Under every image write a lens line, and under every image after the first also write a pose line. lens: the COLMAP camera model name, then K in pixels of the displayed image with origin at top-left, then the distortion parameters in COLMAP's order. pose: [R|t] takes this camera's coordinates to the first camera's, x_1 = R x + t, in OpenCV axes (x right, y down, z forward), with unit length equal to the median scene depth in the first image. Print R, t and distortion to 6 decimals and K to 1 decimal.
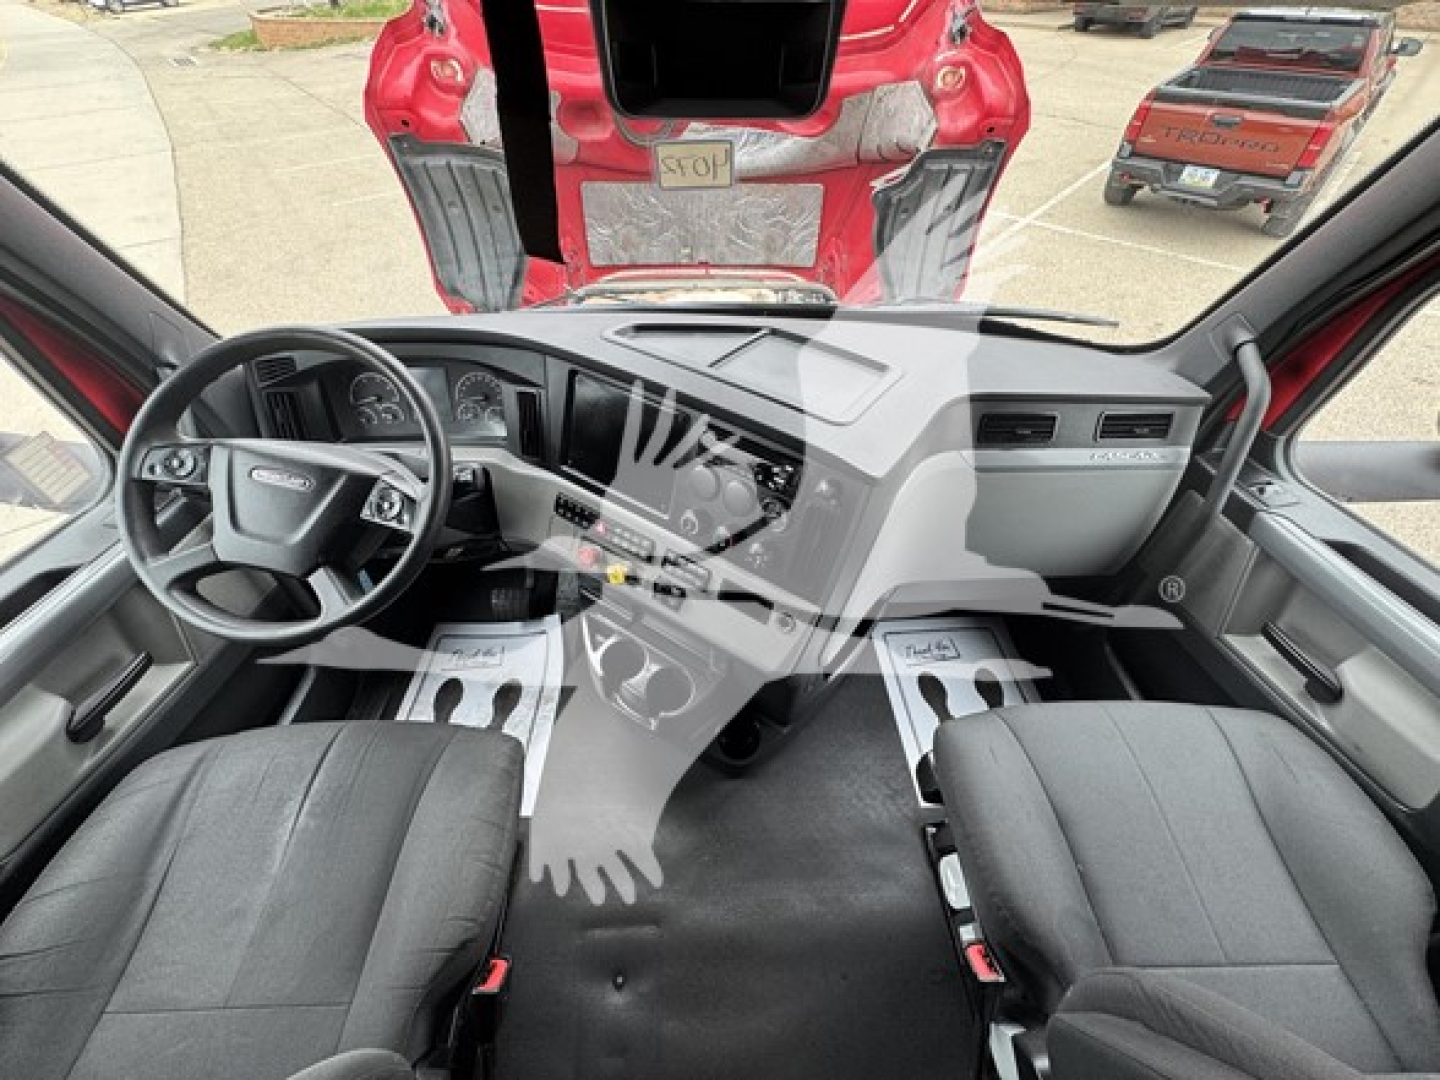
lens RADIAL K [[577.8, 0, 713.3], [0, 577.8, 533.4], [0, 0, 1]] dist [-0.015965, 0.000097]
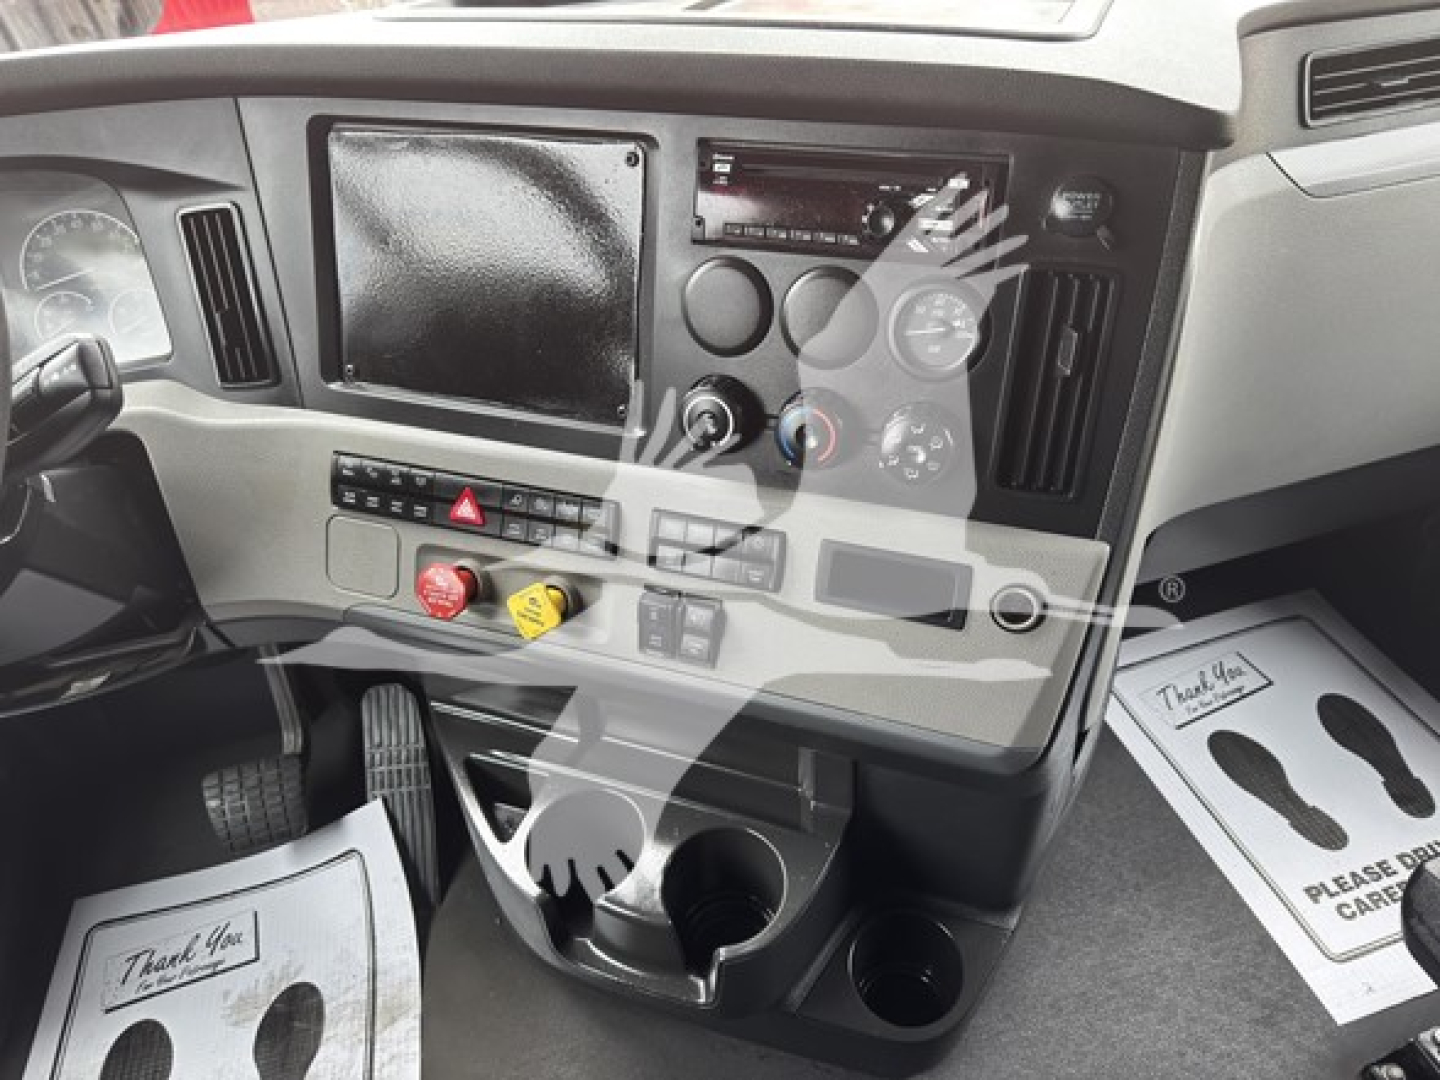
lens RADIAL K [[1045.3, 0, 720.0], [0, 1045.3, 540.0], [0, 0, 1]] dist [-0.005515, -0.006318]
pose [[0.968939, -0.208779, 0.132547, -0.118996], [0.221280, 0.971255, -0.087742, 0.103137], [-0.110418, 0.114347, 0.987286, 0.275762]]
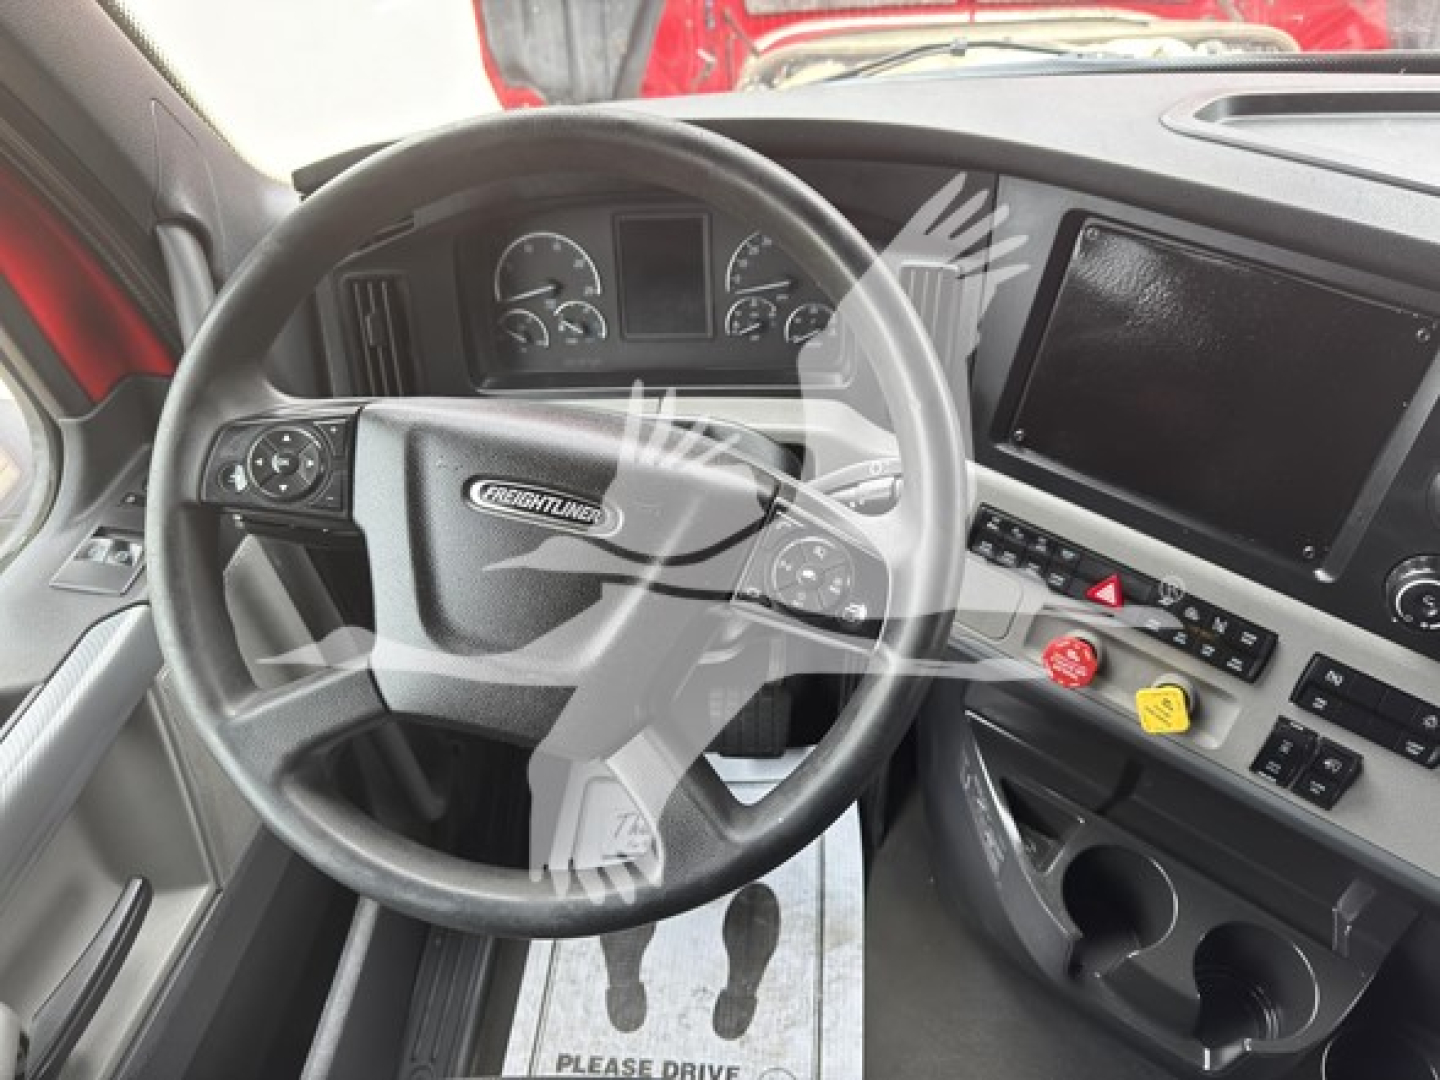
lens RADIAL K [[1058.5, 0, 720.0], [0, 1058.5, 540.0], [0, 0, 1]] dist [0.004147, -0.026476]
pose [[0.991104, 0.012257, -0.132526, -0.348434], [-0.009943, 0.999787, 0.018108, -0.055580], [0.132720, -0.016629, 0.991014, 0.196085]]
